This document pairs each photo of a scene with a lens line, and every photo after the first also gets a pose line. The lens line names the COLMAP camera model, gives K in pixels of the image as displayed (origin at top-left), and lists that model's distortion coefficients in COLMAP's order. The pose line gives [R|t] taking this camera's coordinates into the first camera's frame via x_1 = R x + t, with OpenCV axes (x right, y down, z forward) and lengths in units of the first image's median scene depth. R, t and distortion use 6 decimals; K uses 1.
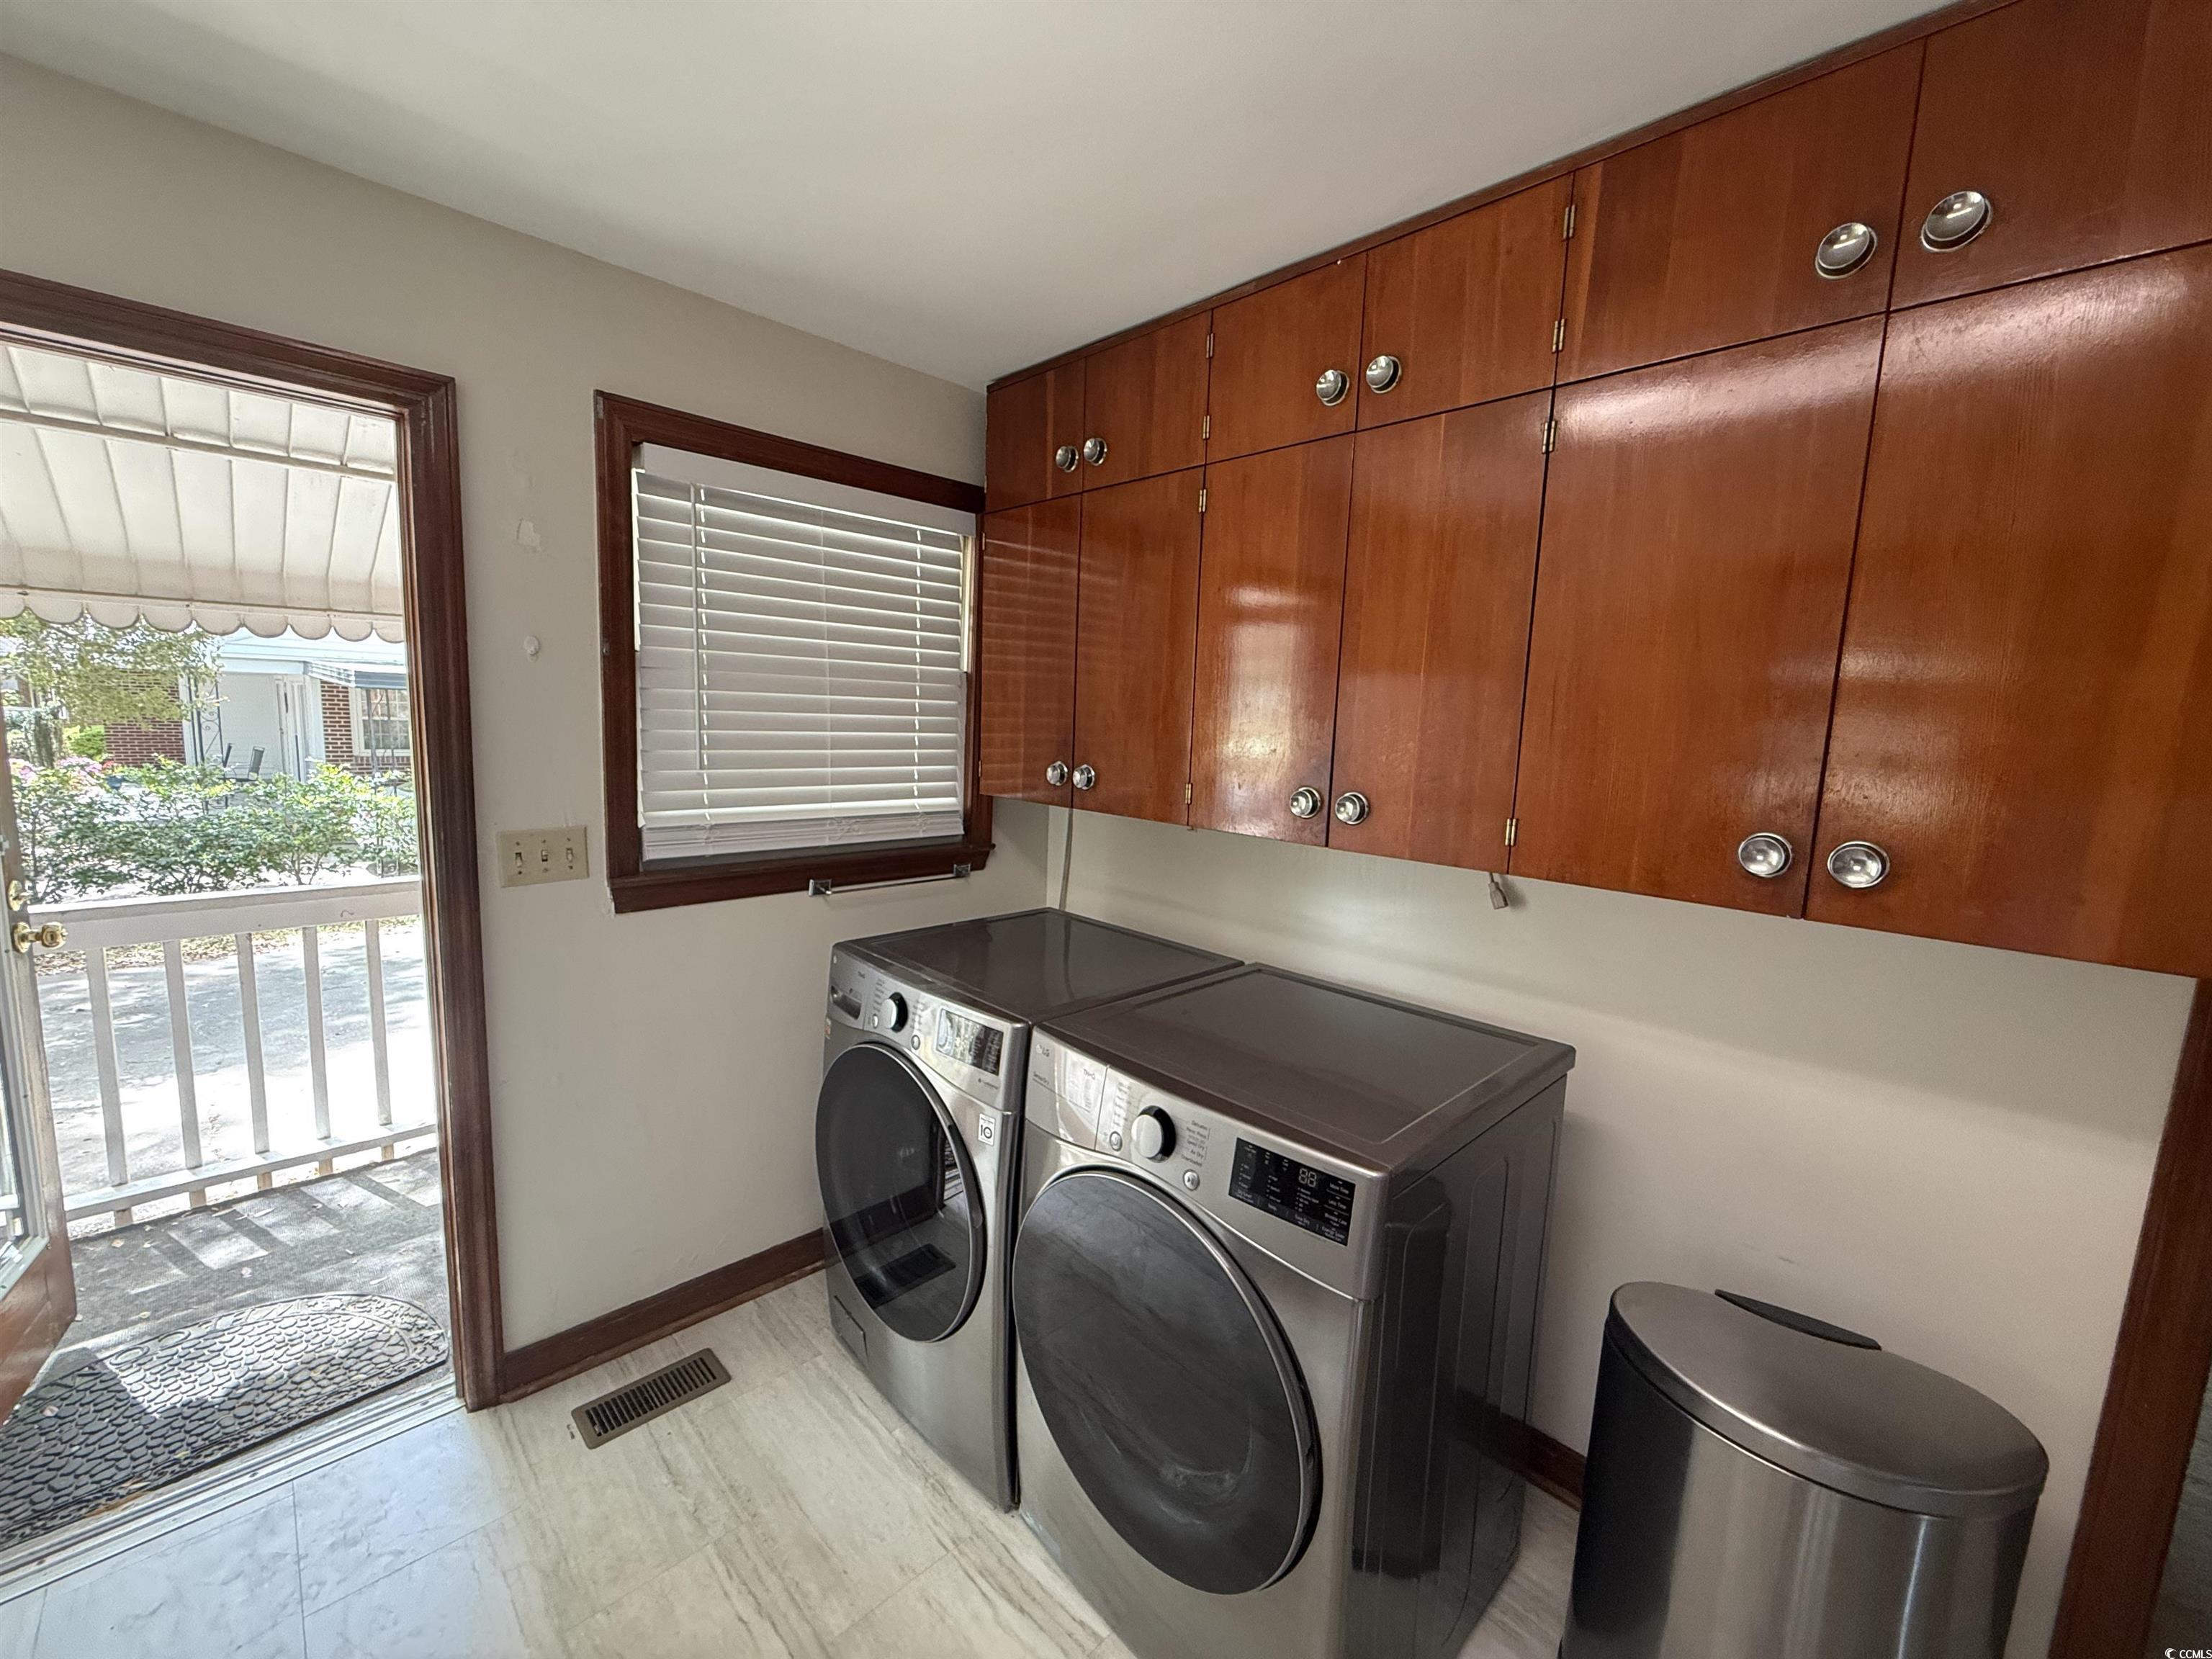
lens RADIAL K [[881.0, 0, 1109.1], [0, 881.0, 822.5], [0, 0, 1]] dist [-0.000713, -0.000157]
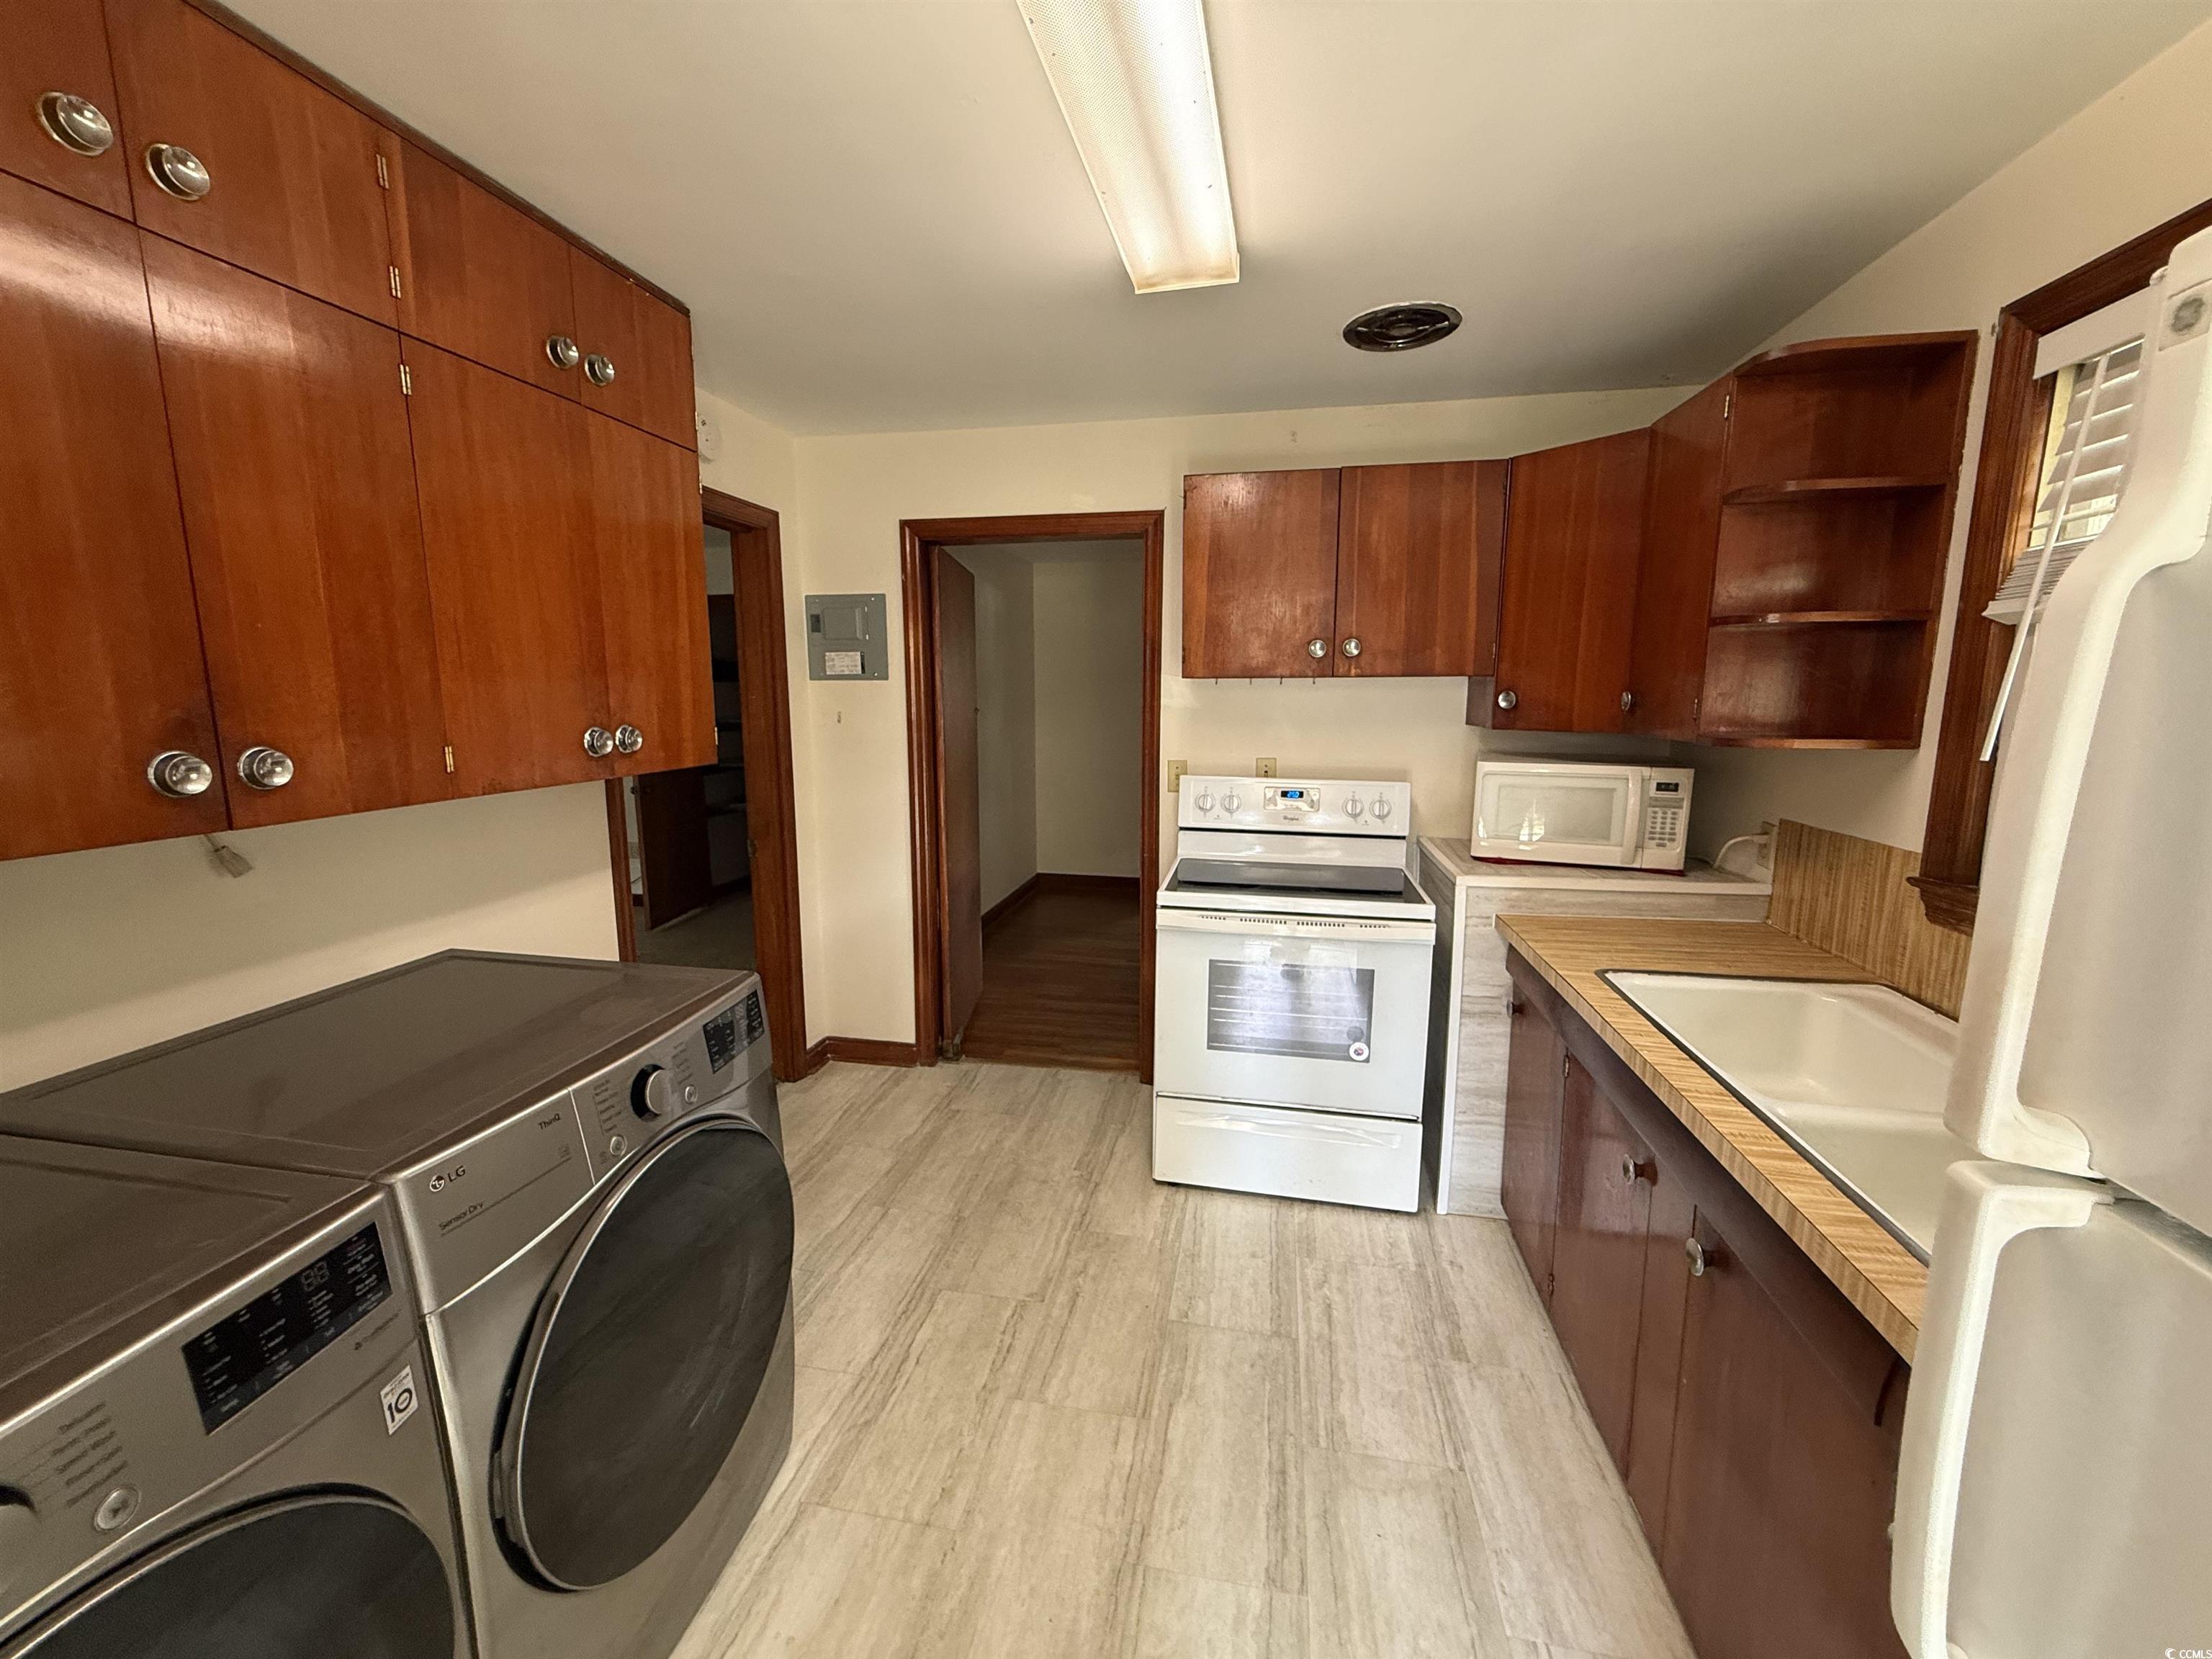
lens RADIAL K [[881.0, 0, 1105.0], [0, 881.0, 823.5], [0, 0, 1]] dist [-0.000713, -0.000157]
pose [[-0.585623, -0.173603, 0.791775, -0.782234], [0.076809, 0.960516, 0.267412, -0.131460], [-0.806936, 0.217419, -0.549166, 0.884146]]
